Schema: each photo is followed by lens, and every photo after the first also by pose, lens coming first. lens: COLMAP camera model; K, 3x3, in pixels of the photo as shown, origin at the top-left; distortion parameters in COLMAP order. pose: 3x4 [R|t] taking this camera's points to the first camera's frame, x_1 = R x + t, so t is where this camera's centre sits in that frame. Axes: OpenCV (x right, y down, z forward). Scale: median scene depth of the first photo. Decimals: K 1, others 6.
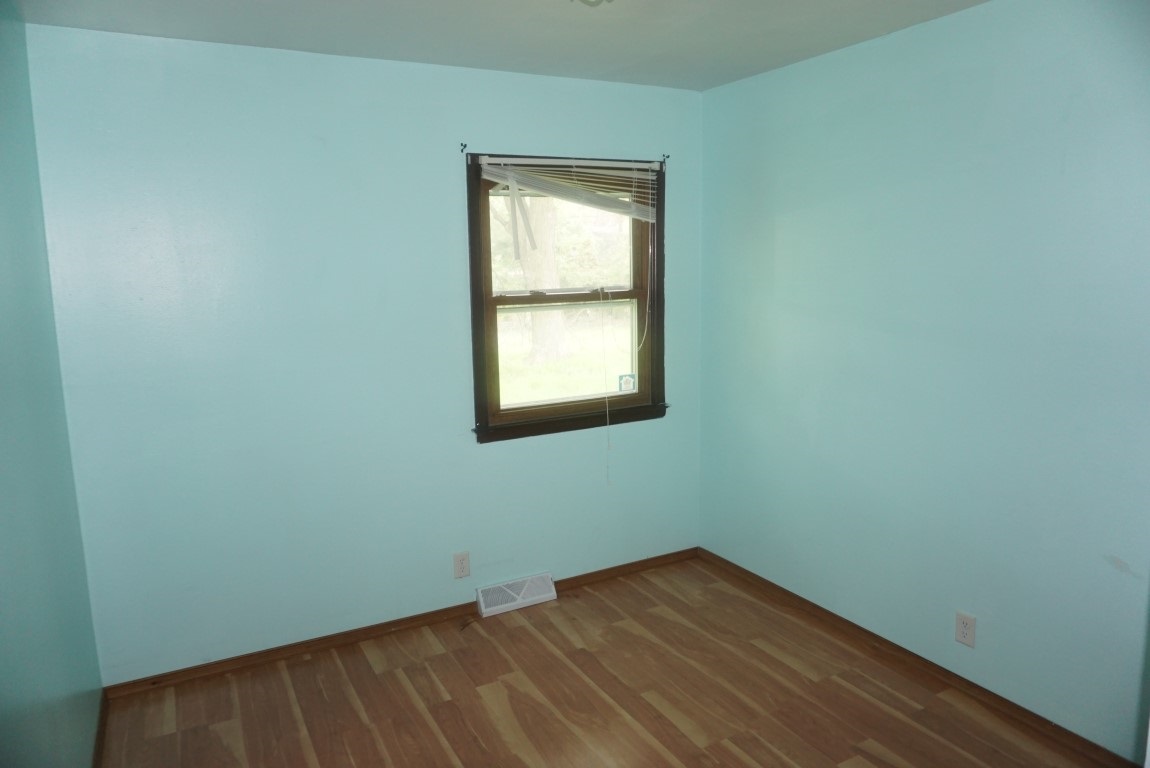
lens RADIAL K [[771.0, 0, 575.0], [0, 771.0, 384.0], [0, 0, 1]] dist [-0.034495, -0.000102]
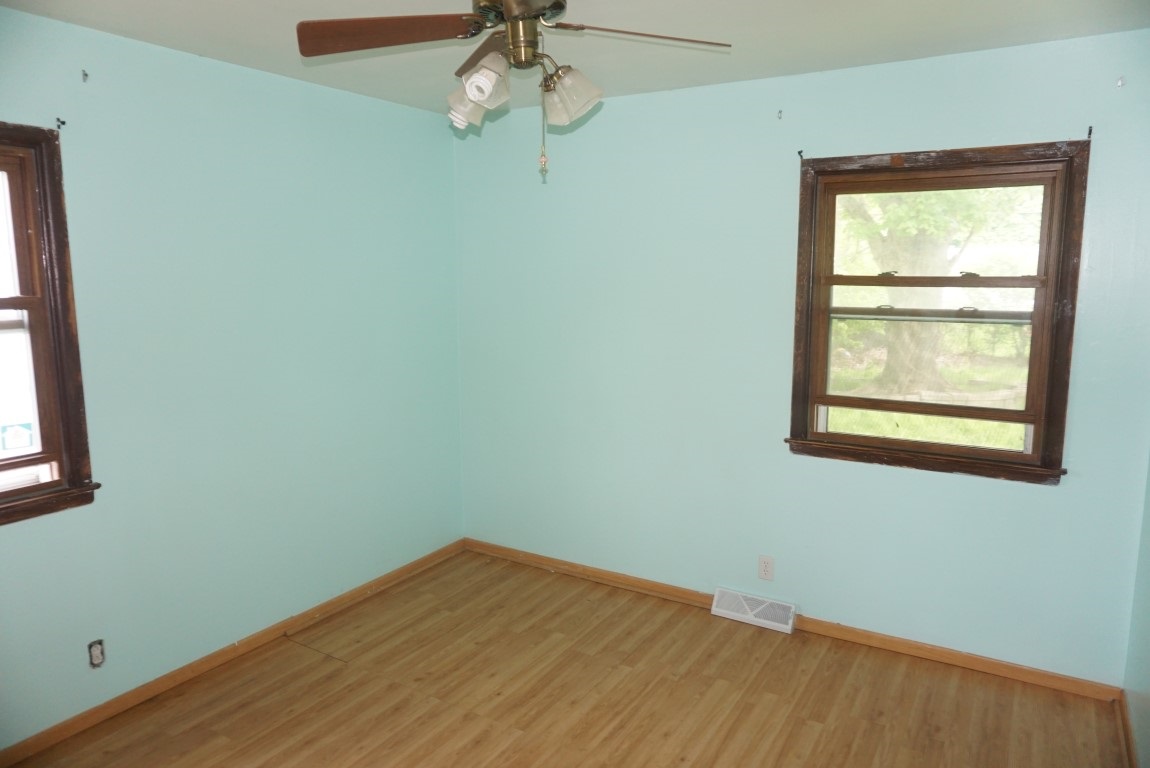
lens RADIAL K [[771.0, 0, 575.0], [0, 771.0, 384.0], [0, 0, 1]] dist [-0.034495, -0.000102]
pose [[0.466226, 0.165254, -0.869094, 0.617622], [-0.151855, 0.982766, 0.105405, -0.078638], [0.871535, 0.082834, 0.483286, 0.302307]]
